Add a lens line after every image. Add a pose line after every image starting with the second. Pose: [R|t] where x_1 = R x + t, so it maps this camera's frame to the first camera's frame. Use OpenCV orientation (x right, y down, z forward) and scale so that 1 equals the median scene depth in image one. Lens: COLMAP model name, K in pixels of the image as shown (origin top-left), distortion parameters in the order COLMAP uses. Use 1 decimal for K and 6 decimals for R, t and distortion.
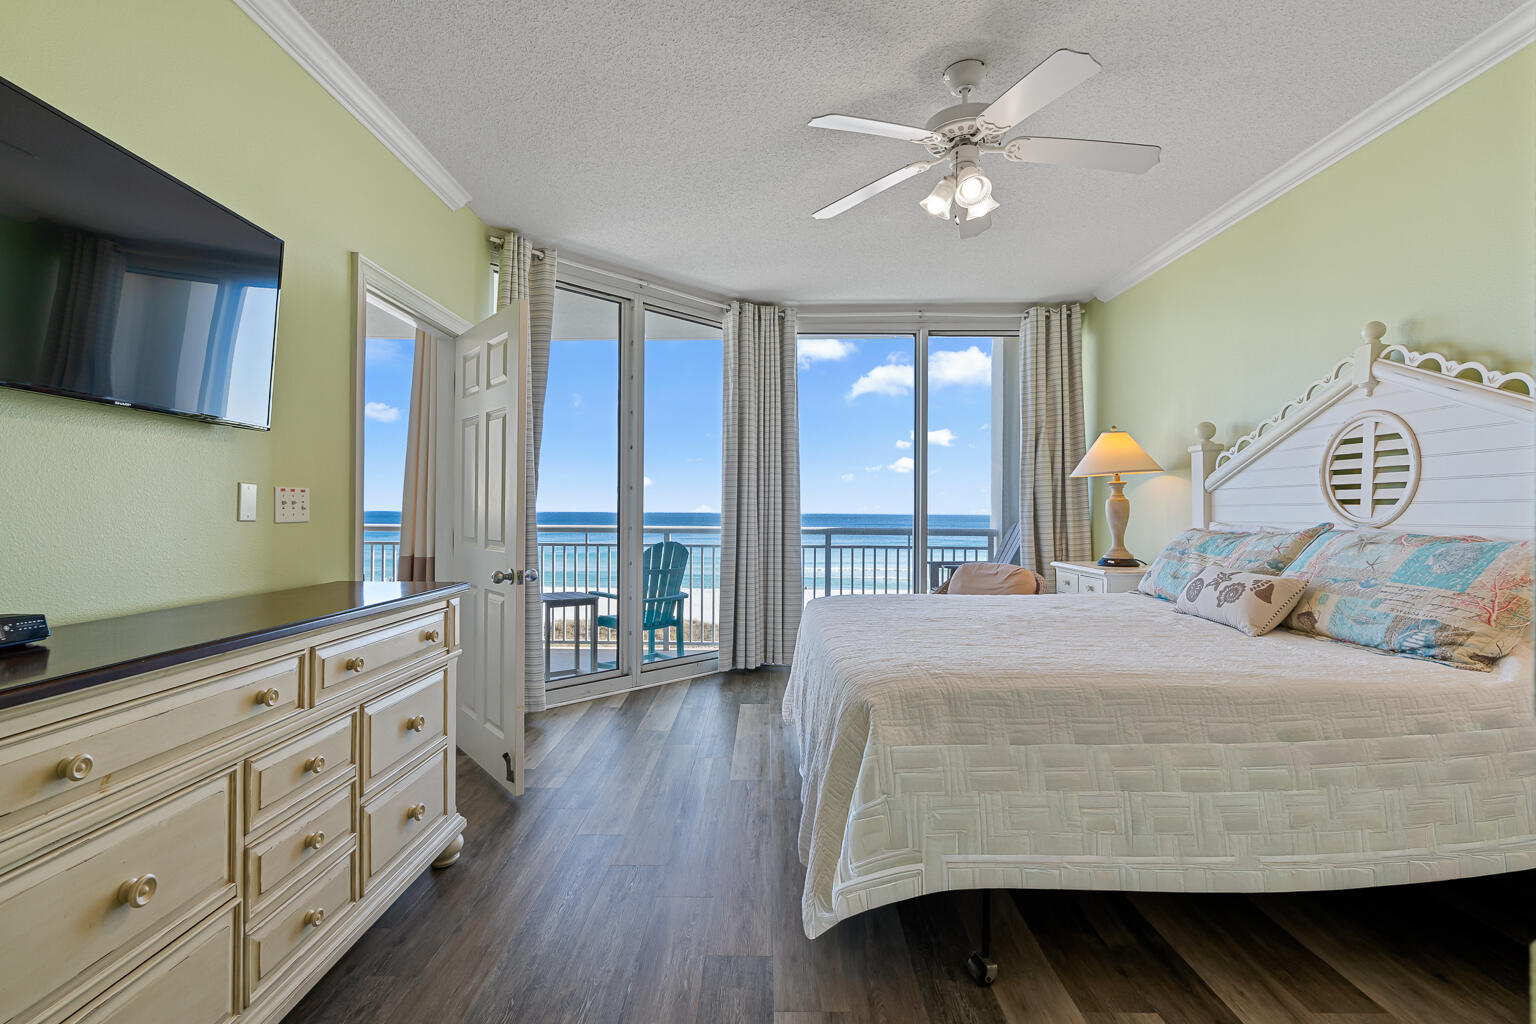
lens RADIAL K [[703.3, 0, 758.9], [0, 703.3, 514.6], [0, 0, 1]] dist [-0.000436, -0.000183]
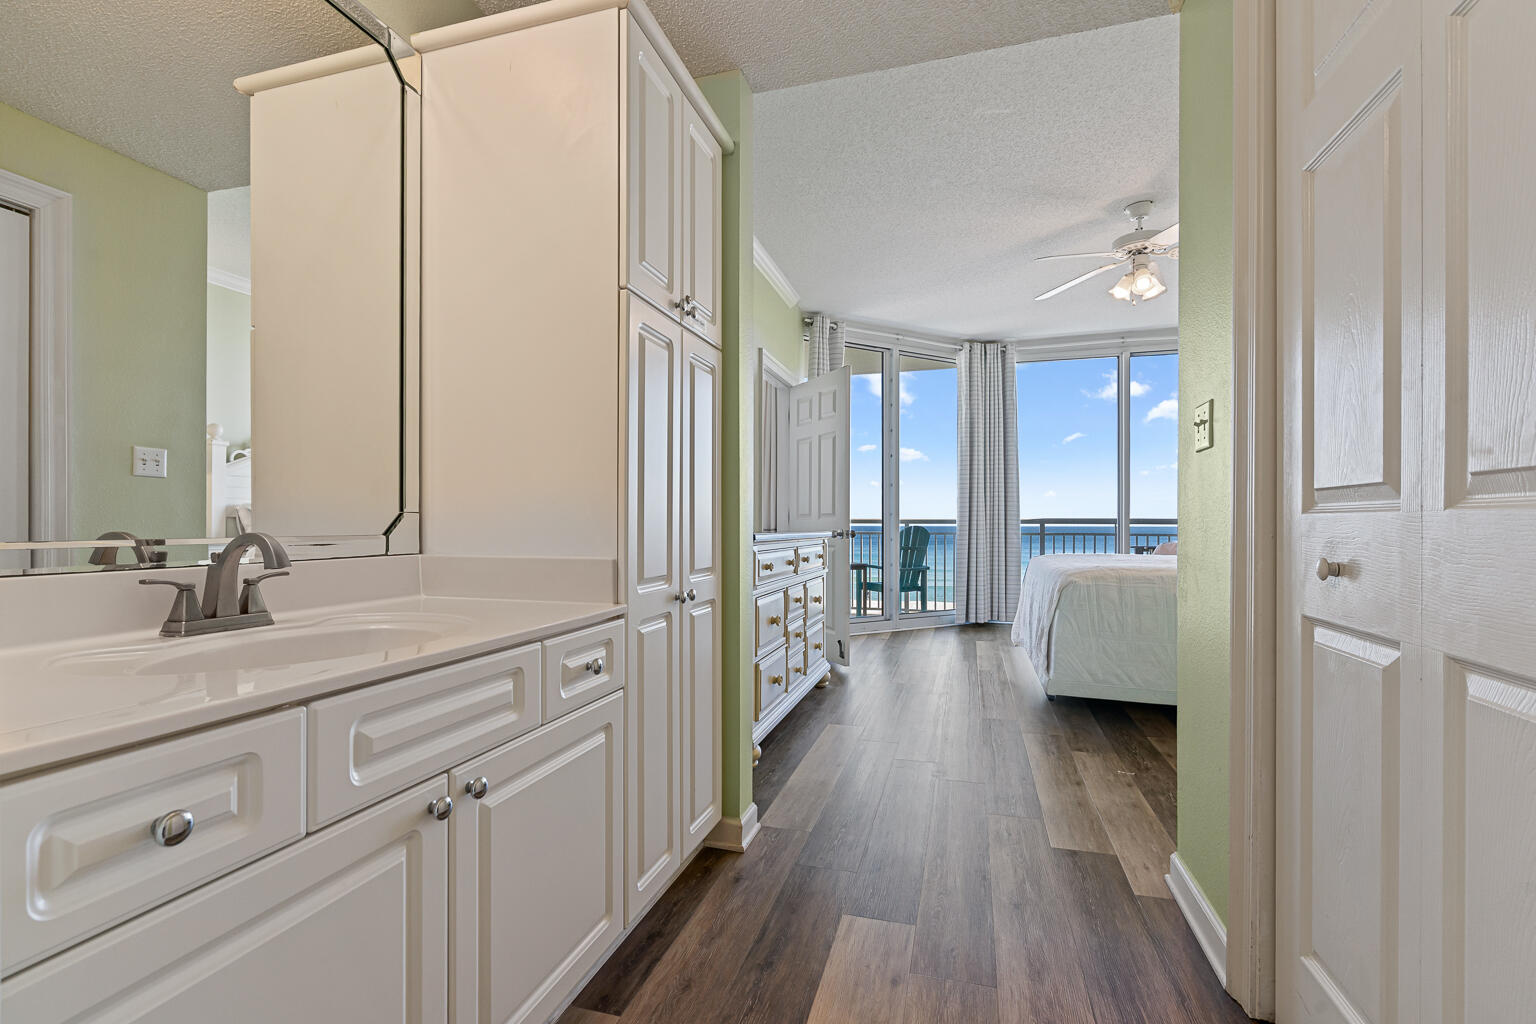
lens RADIAL K [[687.2, 0, 772.4], [0, 687.2, 522.2], [0, 0, 1]] dist [0.000793, 0.000275]
pose [[0.964183, -0.004207, -0.265204, -0.046114], [0.002579, 0.999976, -0.006489, 0.040510], [0.265225, 0.005573, 0.964170, -0.343334]]
